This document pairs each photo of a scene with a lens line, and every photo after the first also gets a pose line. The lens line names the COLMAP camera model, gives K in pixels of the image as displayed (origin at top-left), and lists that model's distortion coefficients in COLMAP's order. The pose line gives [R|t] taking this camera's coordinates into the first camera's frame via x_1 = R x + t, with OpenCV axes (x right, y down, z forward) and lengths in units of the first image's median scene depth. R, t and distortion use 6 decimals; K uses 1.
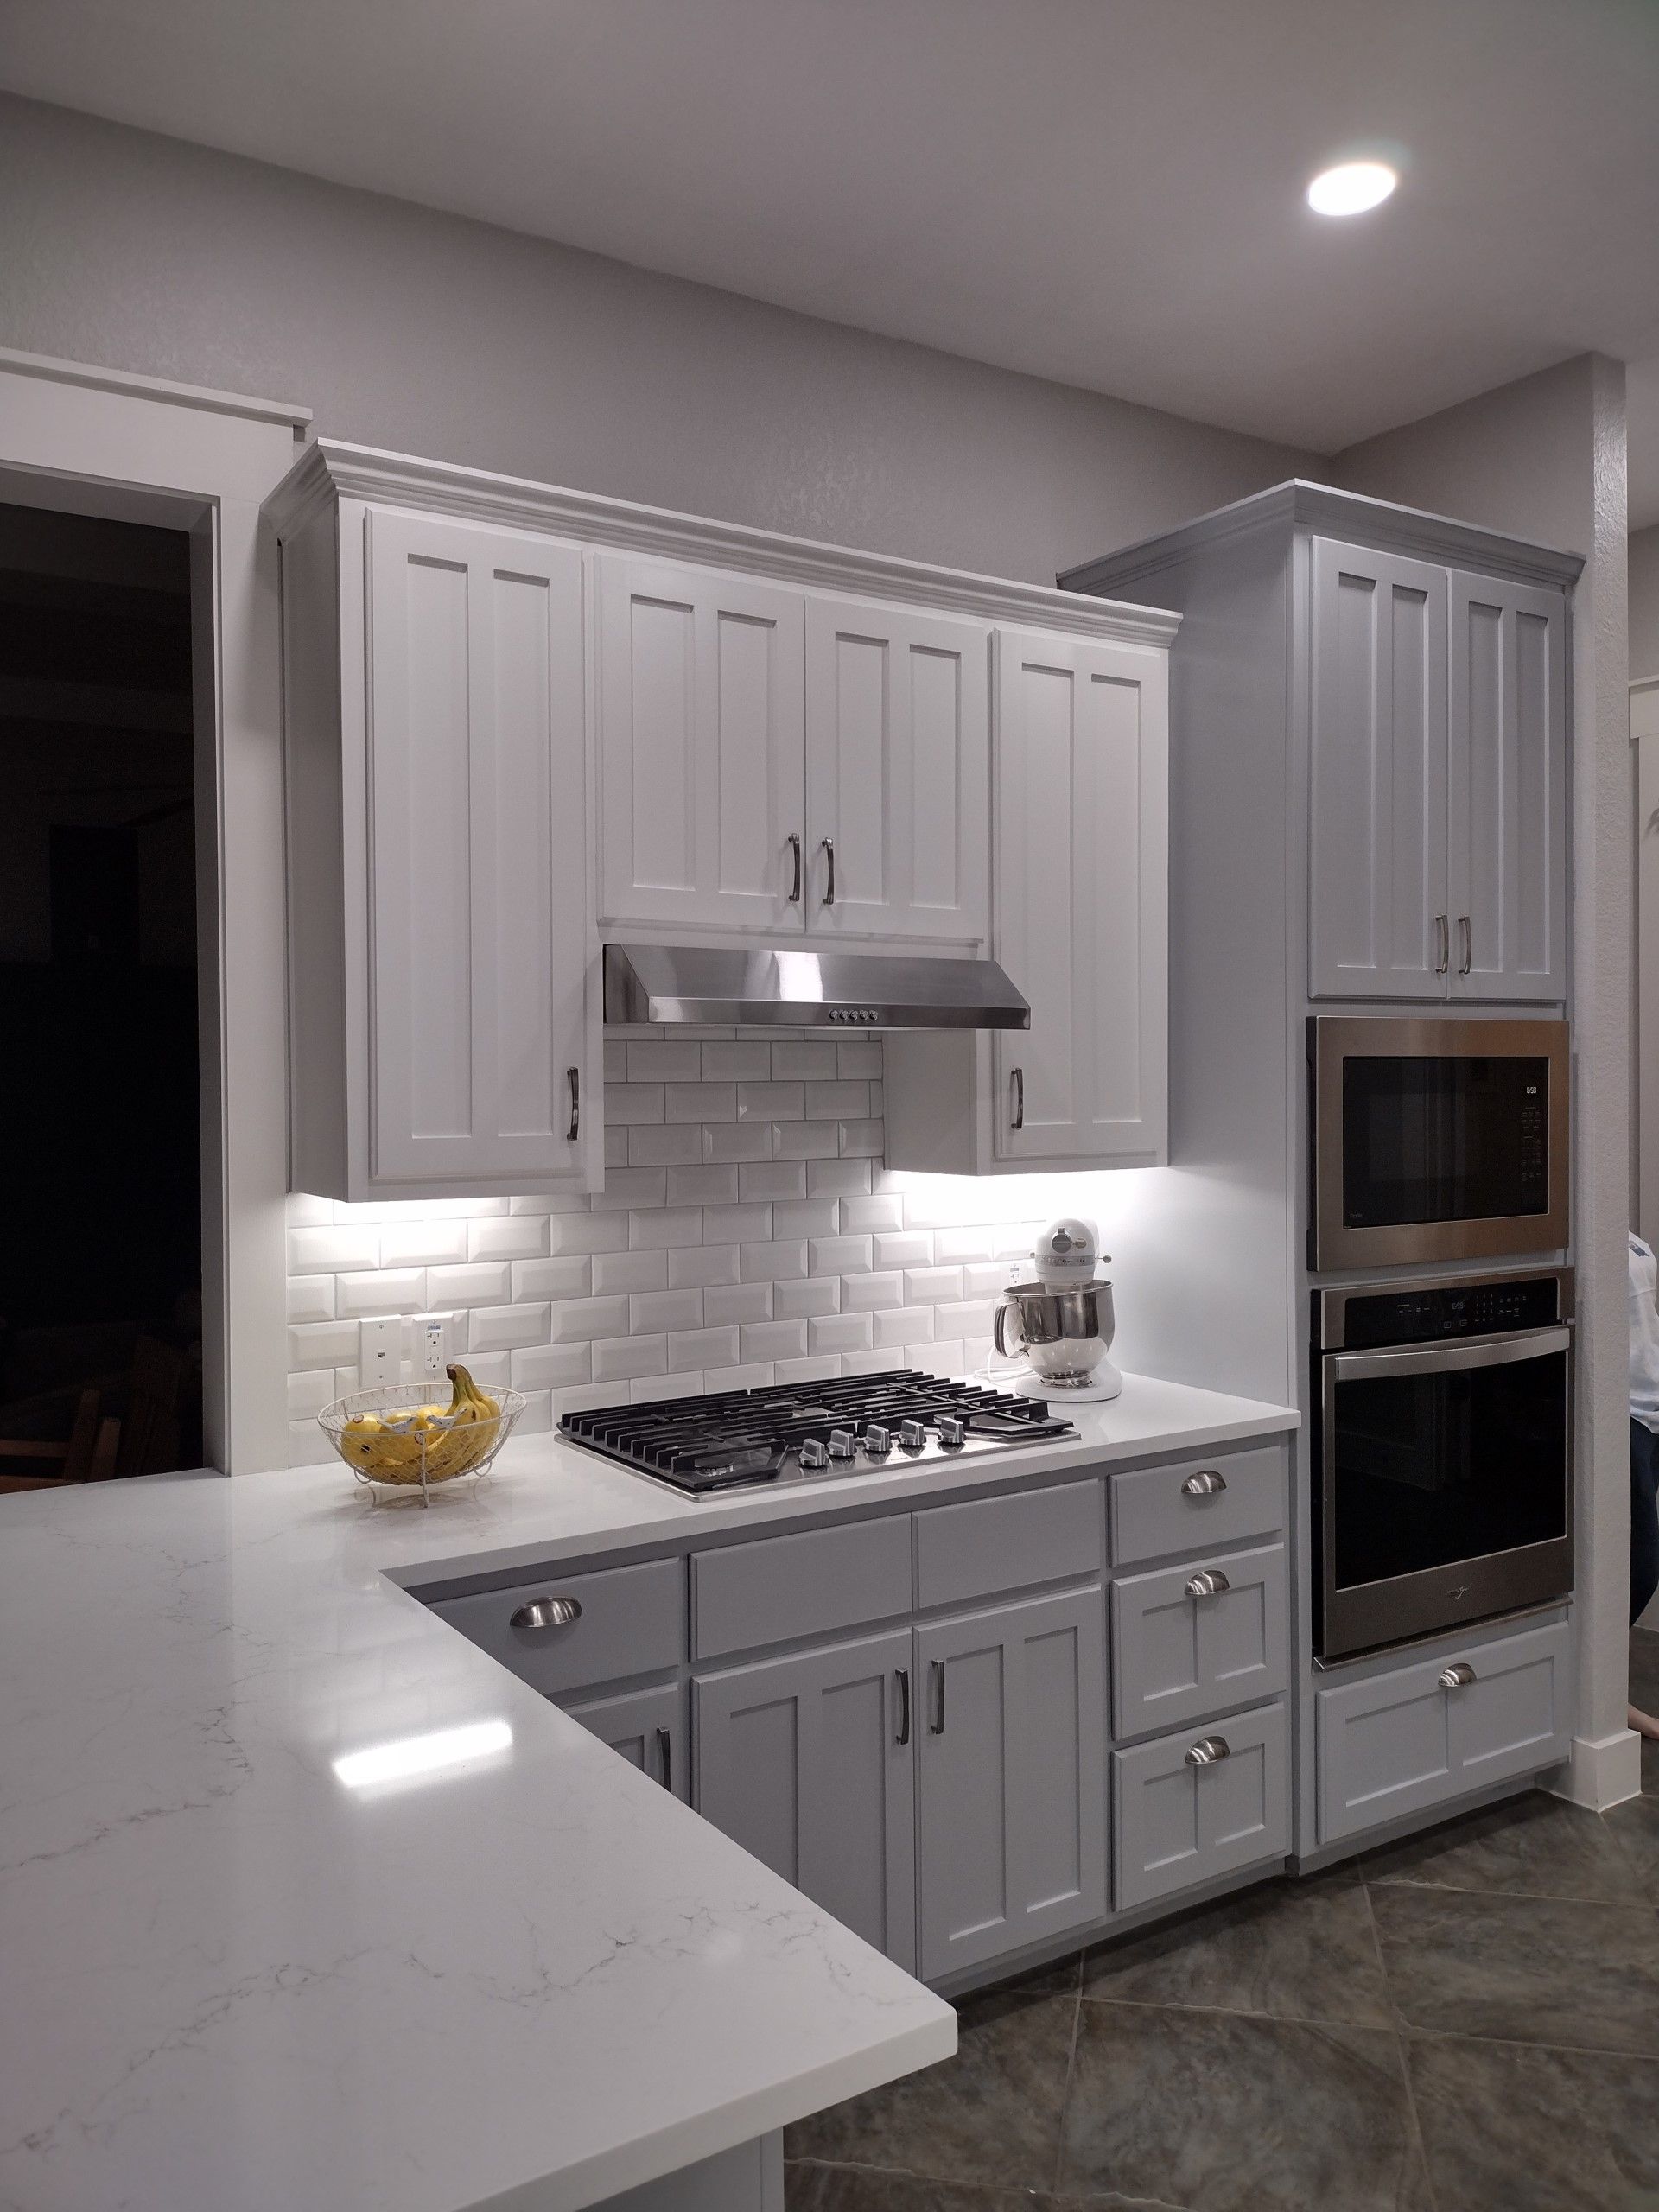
lens RADIAL K [[1614.5, 0, 829.5], [0, 1614.5, 1106.0], [0, 0, 1]] dist [0.074748, -0.112505]
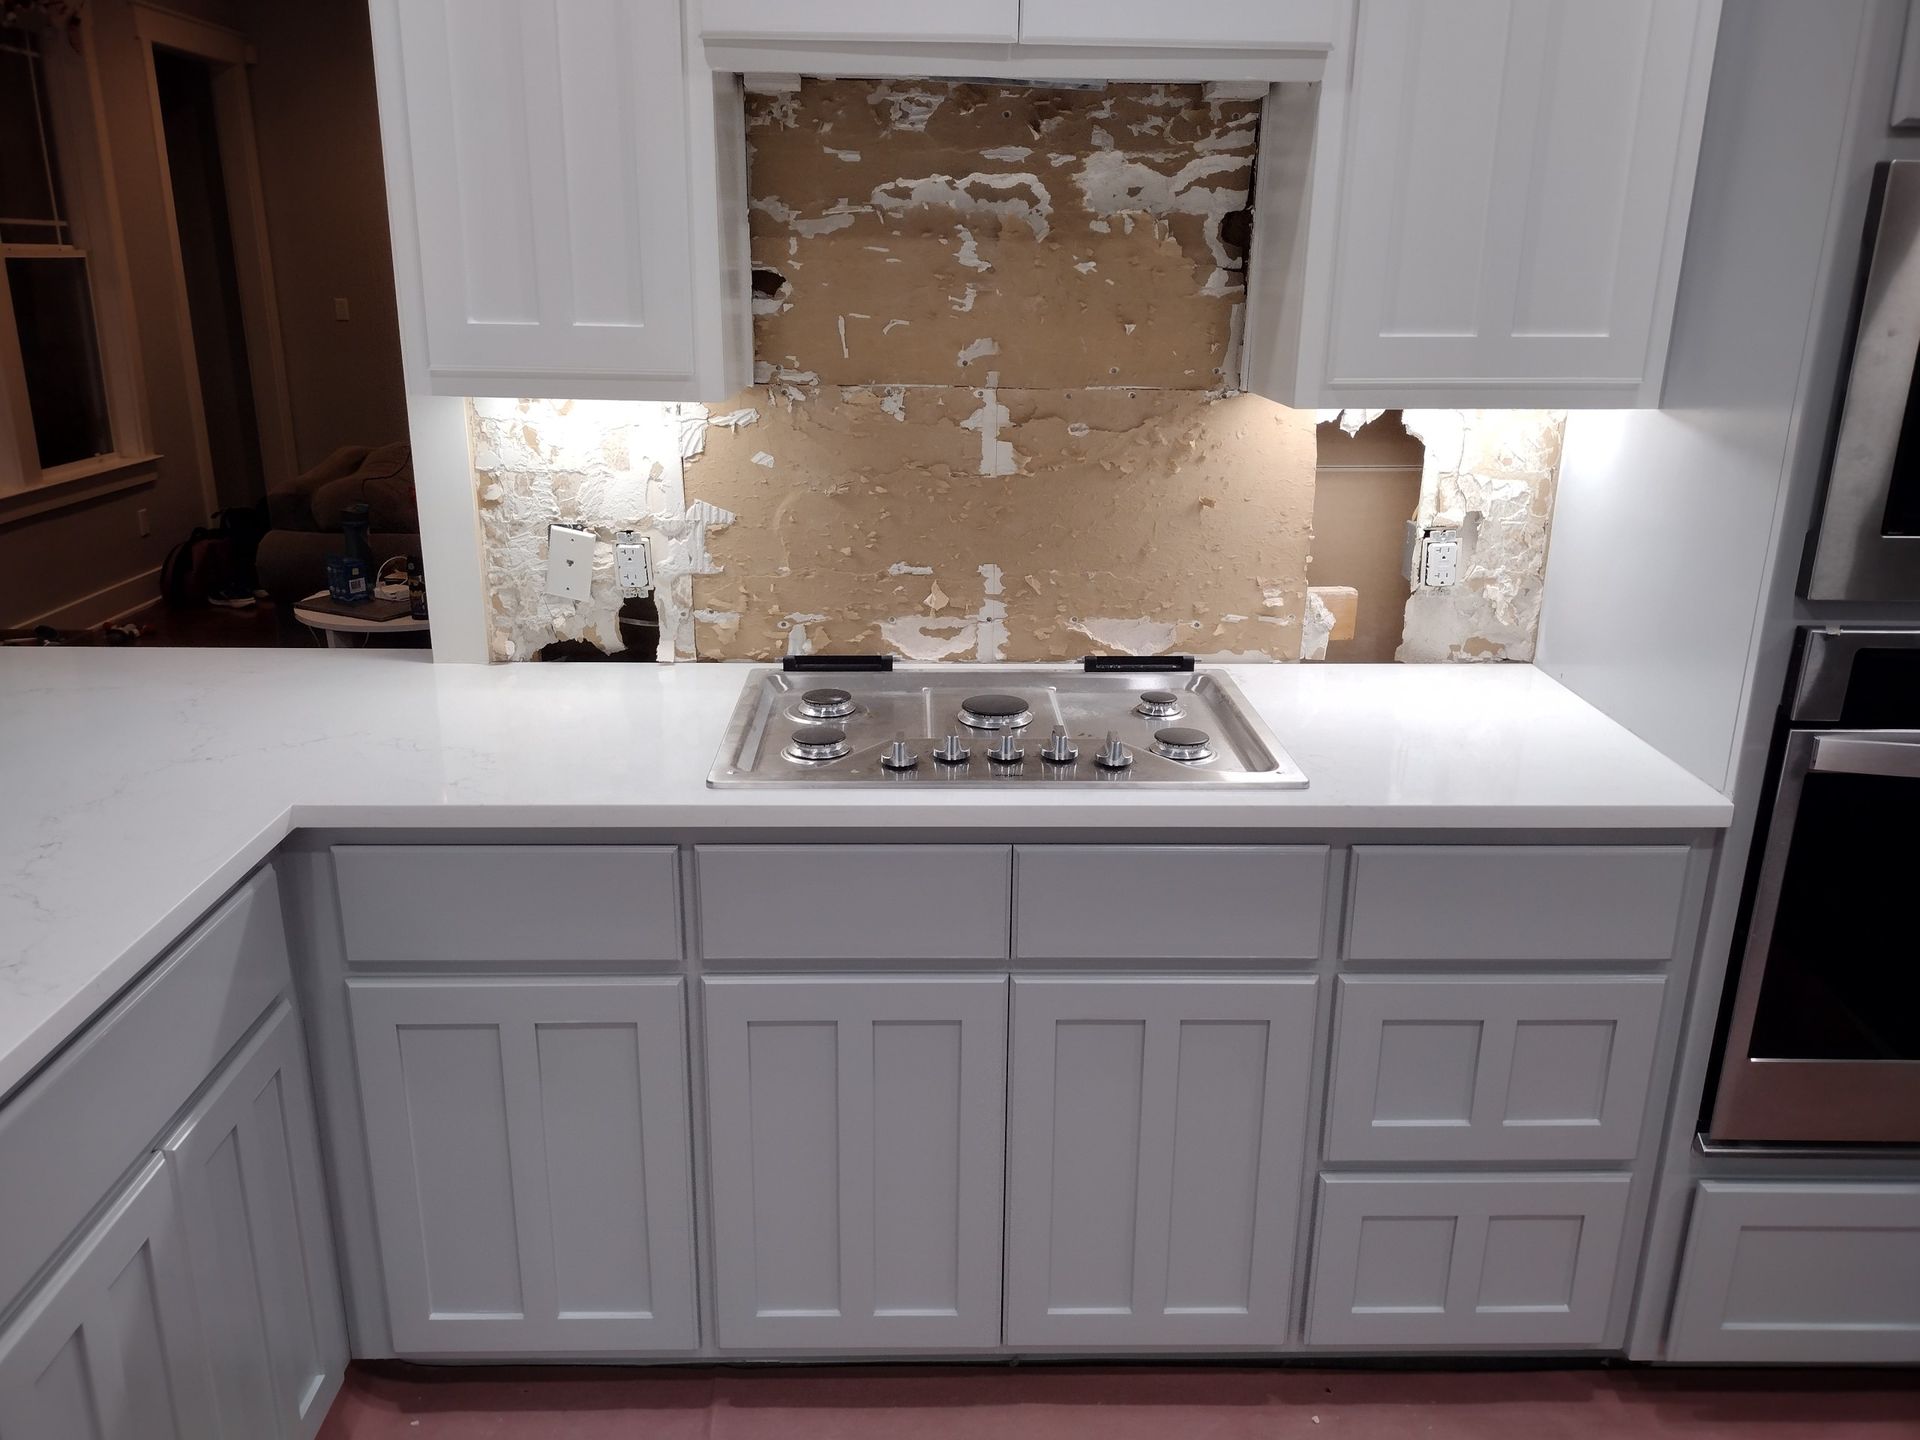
lens RADIAL K [[1469.6, 0, 960.0], [0, 1469.6, 720.0], [0, 0, 1]] dist [0.075919, -0.096218]
pose [[0.852898, 0.175949, -0.491536, 0.311291], [-0.023630, 0.953544, 0.300326, -0.018143], [0.521543, -0.244533, 0.817433, 0.351904]]
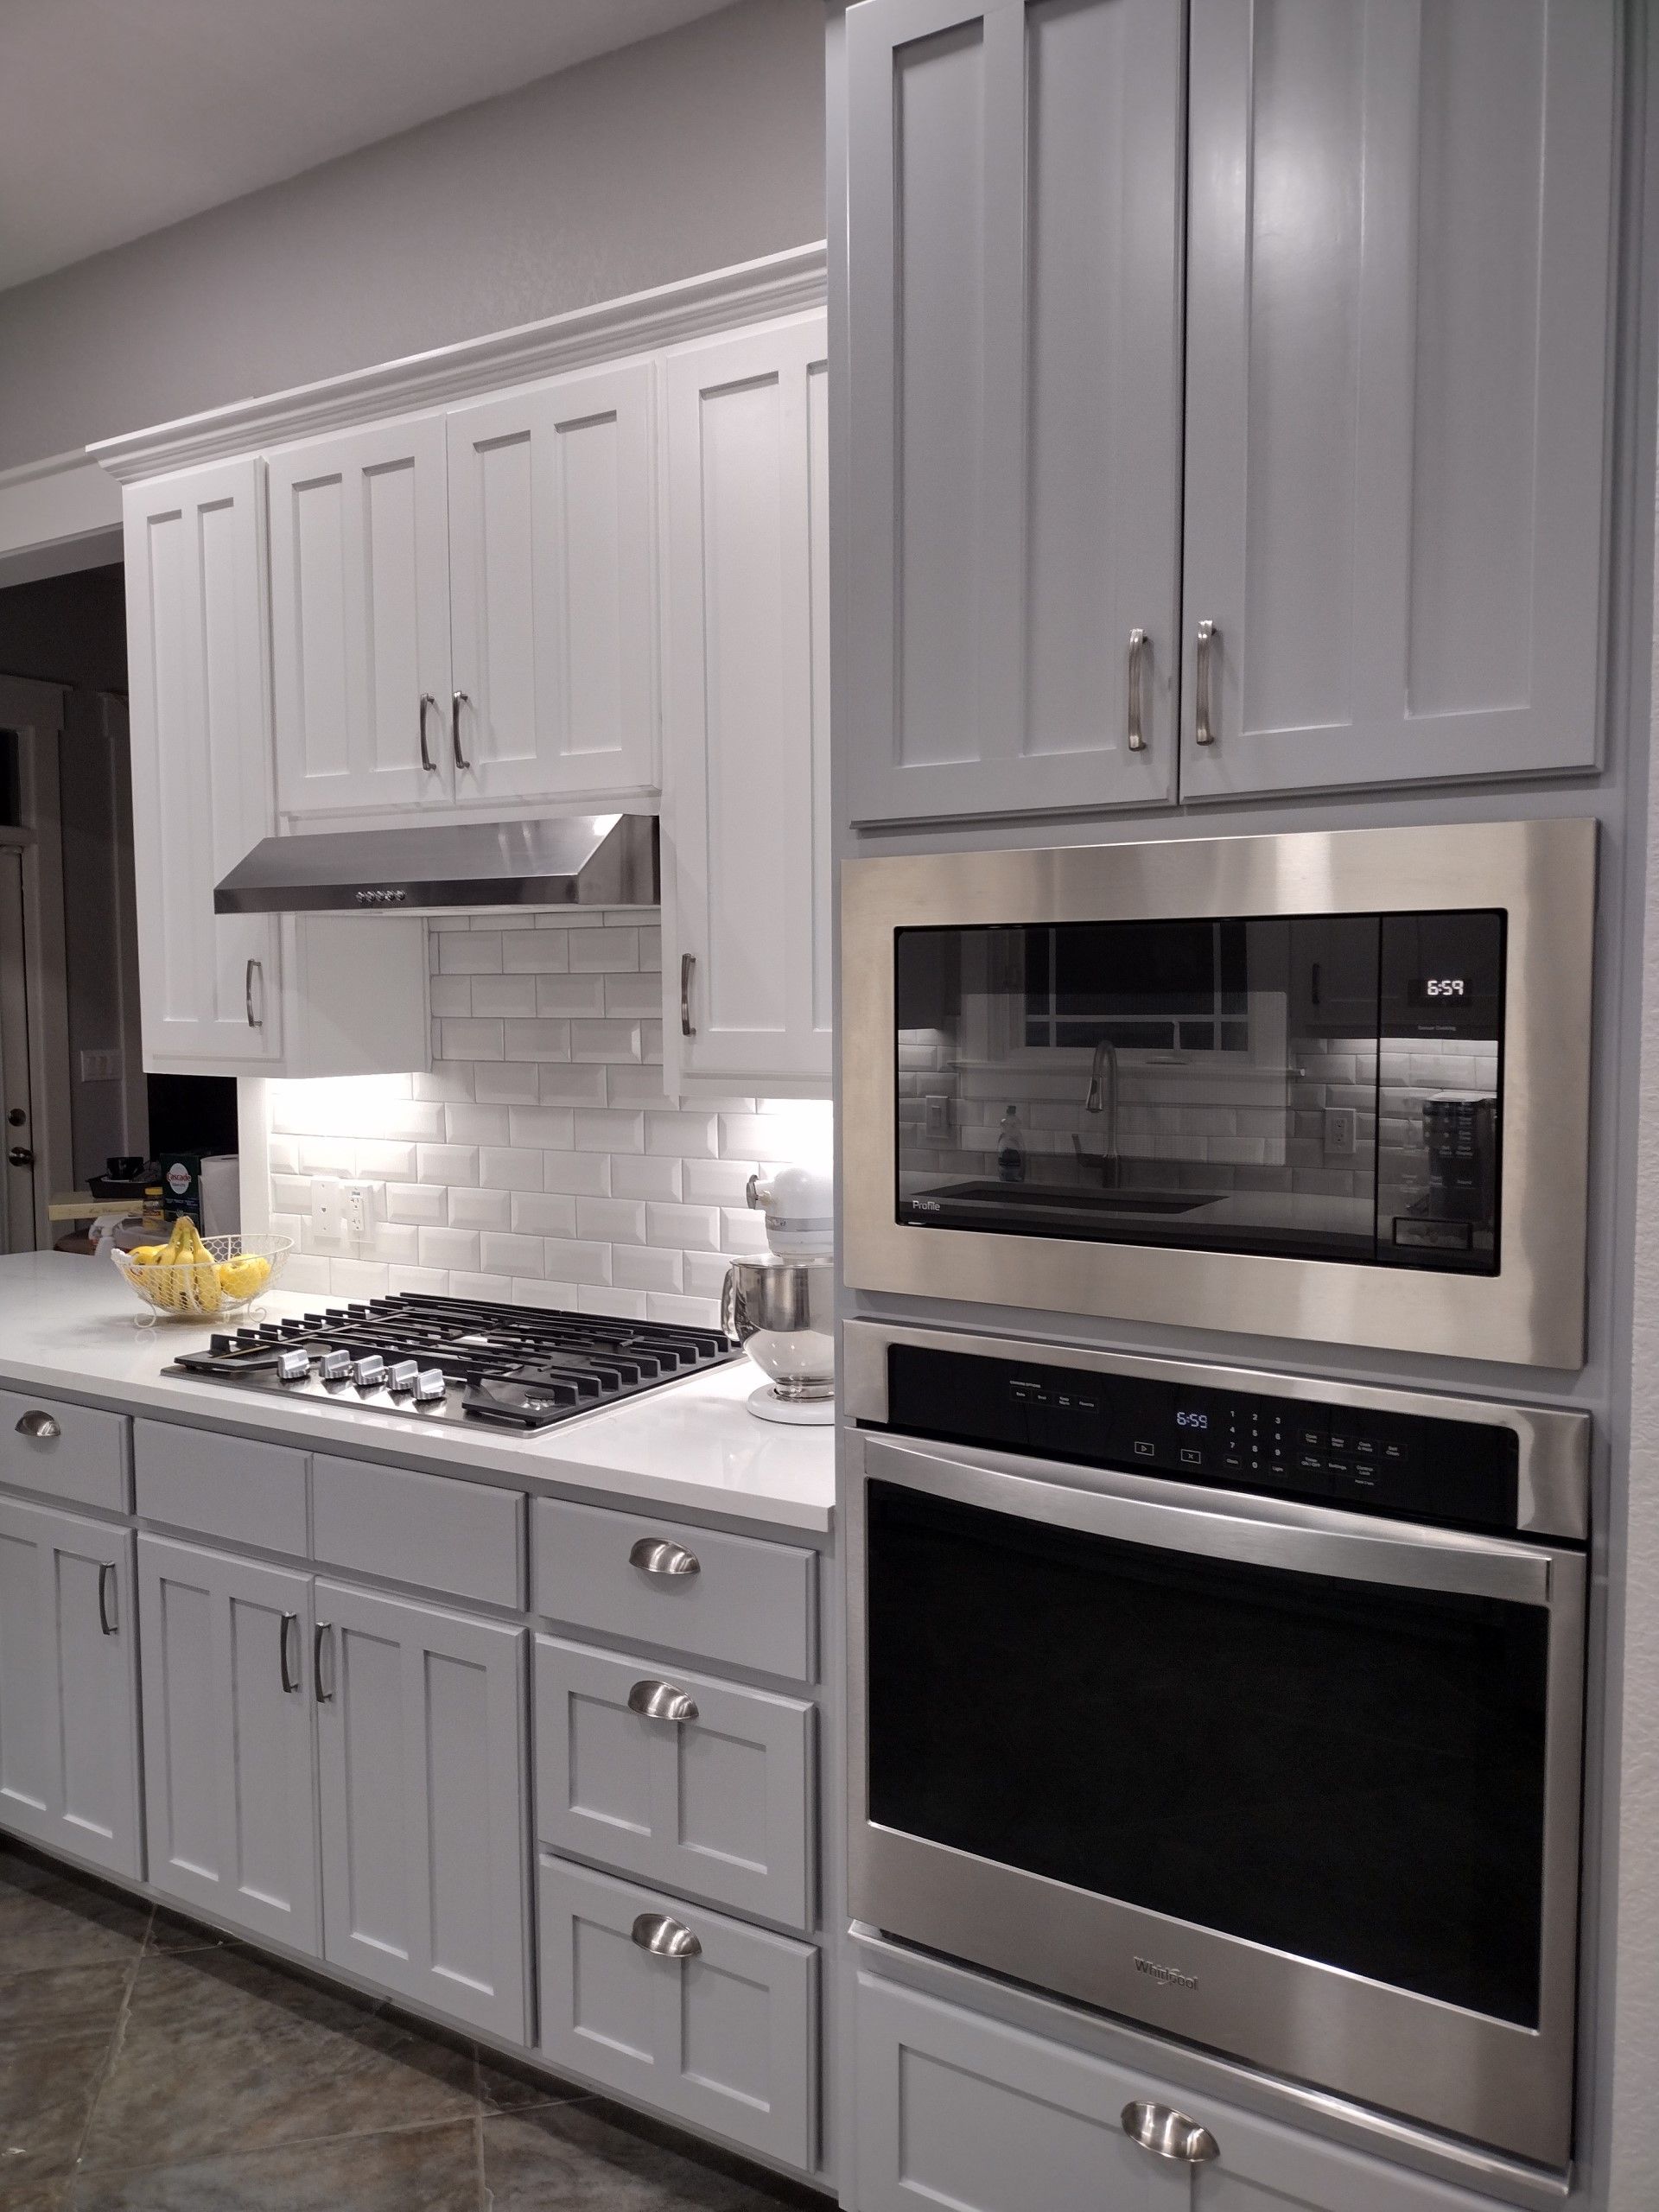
lens RADIAL K [[1612.2, 0, 901.8], [0, 1612.2, 1108.5], [0, 0, 1]] dist [0.056973, -0.072349]
pose [[0.451170, 0.068601, -0.889798, 0.829761], [-0.012082, 0.997419, 0.070772, -0.005676], [0.892356, -0.021180, 0.450834, 0.749952]]
